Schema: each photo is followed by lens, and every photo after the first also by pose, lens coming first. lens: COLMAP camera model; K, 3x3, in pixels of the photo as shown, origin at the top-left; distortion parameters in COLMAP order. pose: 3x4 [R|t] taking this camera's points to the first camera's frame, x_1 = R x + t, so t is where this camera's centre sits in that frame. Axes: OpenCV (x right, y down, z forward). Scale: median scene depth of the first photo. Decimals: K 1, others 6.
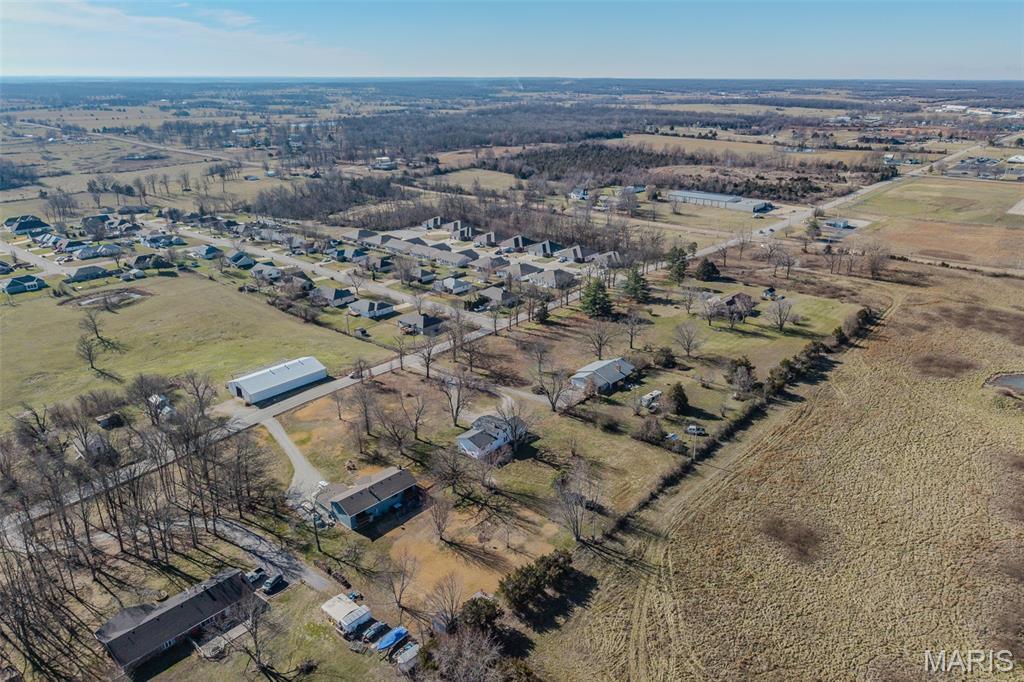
lens RADIAL K [[678.9, 0, 517.0], [0, 678.9, 339.9], [0, 0, 1]] dist [0.119461, -0.224244]
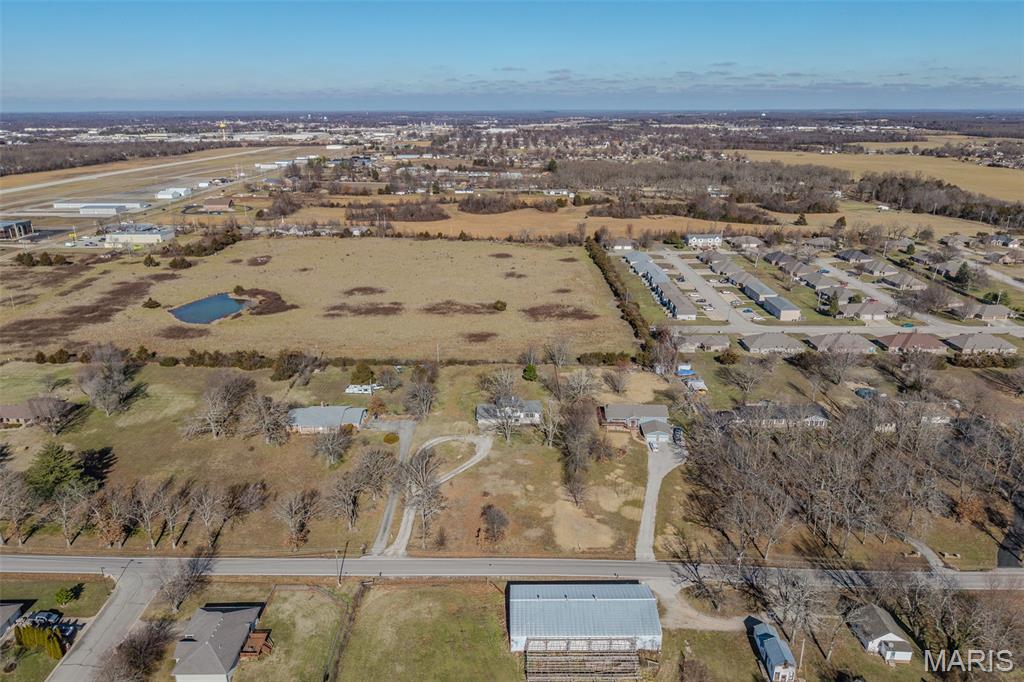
lens RADIAL K [[678.9, 0, 517.0], [0, 678.9, 339.9], [0, 0, 1]] dist [0.119461, -0.224244]
pose [[-0.667302, -0.244085, 0.703655, -0.817860], [0.265563, 0.804698, 0.530978, -0.558786], [-0.695834, 0.541187, -0.472157, 1.469660]]
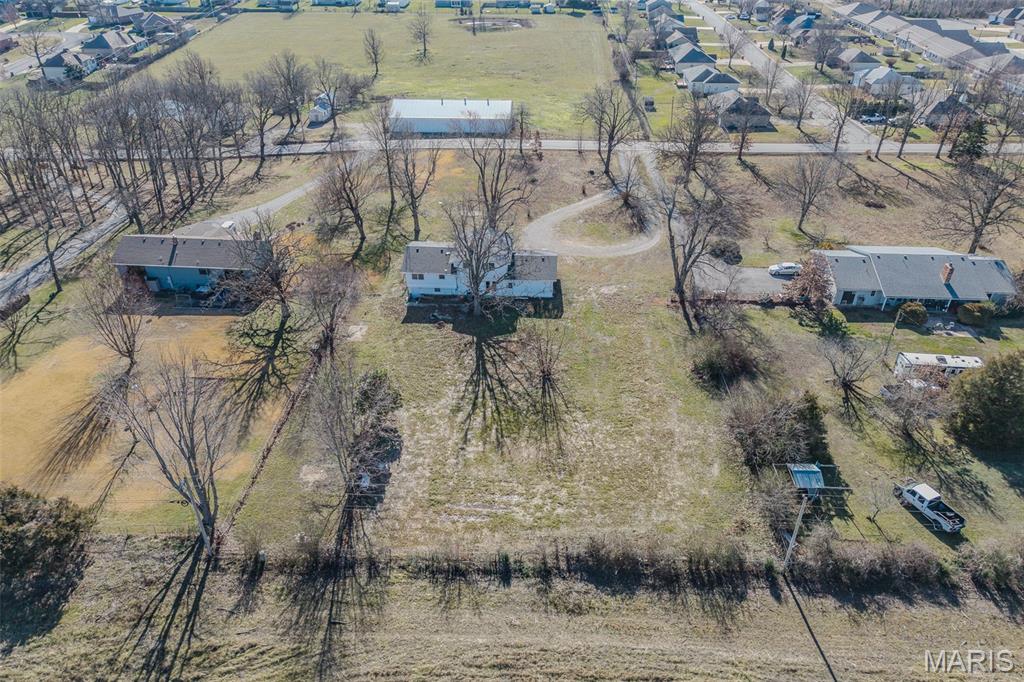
lens RADIAL K [[689.1, 0, 515.9], [0, 689.1, 339.1], [0, 0, 1]] dist [0.026836, -0.030583]
pose [[0.624114, 0.424742, -0.655802, 0.322528], [-0.277580, 0.905116, 0.322047, 0.021498], [0.730363, -0.018957, 0.682796, 0.686585]]
